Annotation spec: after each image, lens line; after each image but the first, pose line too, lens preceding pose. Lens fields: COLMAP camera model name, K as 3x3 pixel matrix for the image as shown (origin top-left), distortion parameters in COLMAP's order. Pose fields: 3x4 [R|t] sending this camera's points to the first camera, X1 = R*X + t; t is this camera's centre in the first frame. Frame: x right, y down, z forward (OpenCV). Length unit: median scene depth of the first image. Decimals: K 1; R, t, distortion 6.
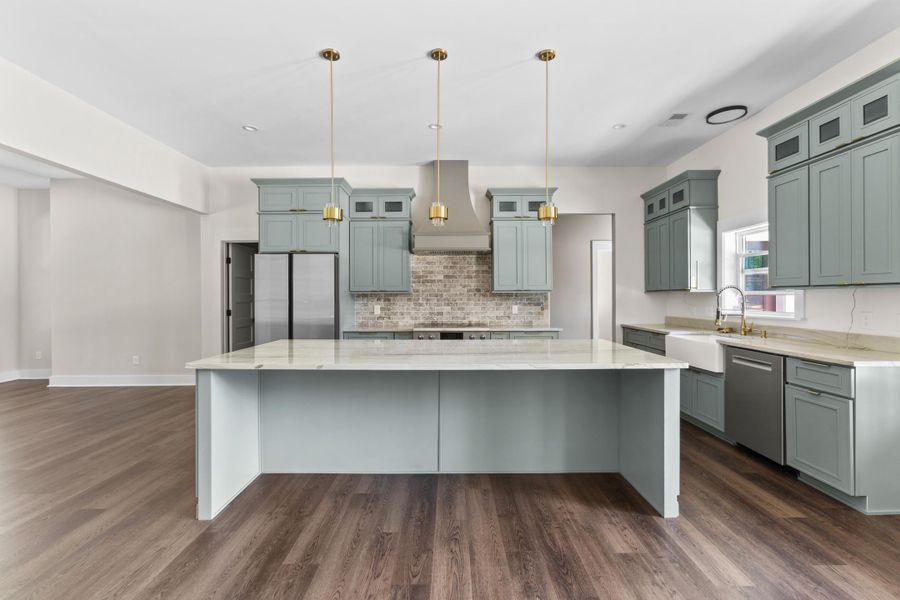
lens RADIAL K [[398.6, 0, 453.7], [0, 398.6, 292.1], [0, 0, 1]] dist [-0.000703, 0.000094]
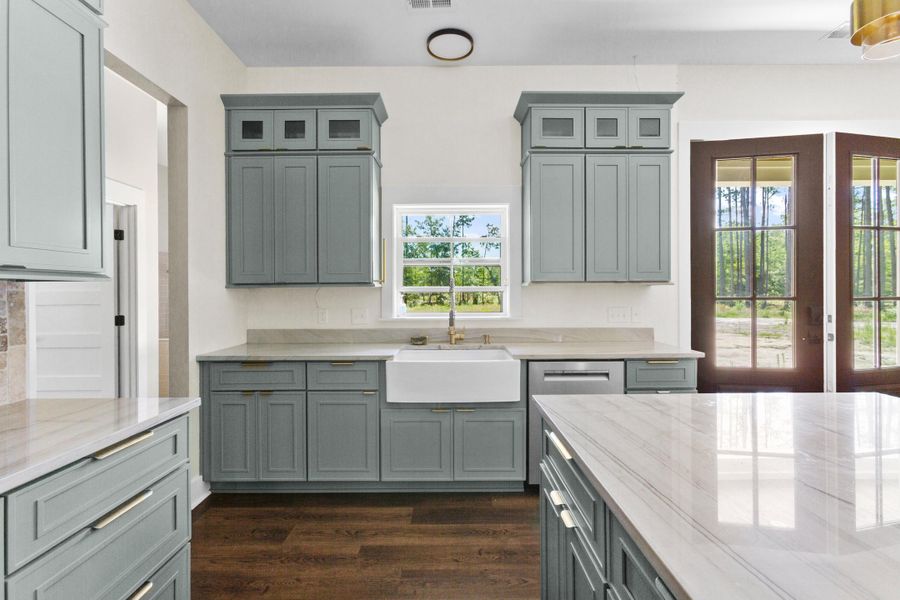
lens RADIAL K [[376.7, 0, 451.1], [0, 376.7, 296.0], [0, 0, 1]] dist [-0.002586, -0.000204]
pose [[0.010969, -0.006430, 0.999919, -0.005333], [-0.005361, 0.999965, 0.006489, 0.008191], [-0.999925, -0.005431, 0.010934, 0.760664]]
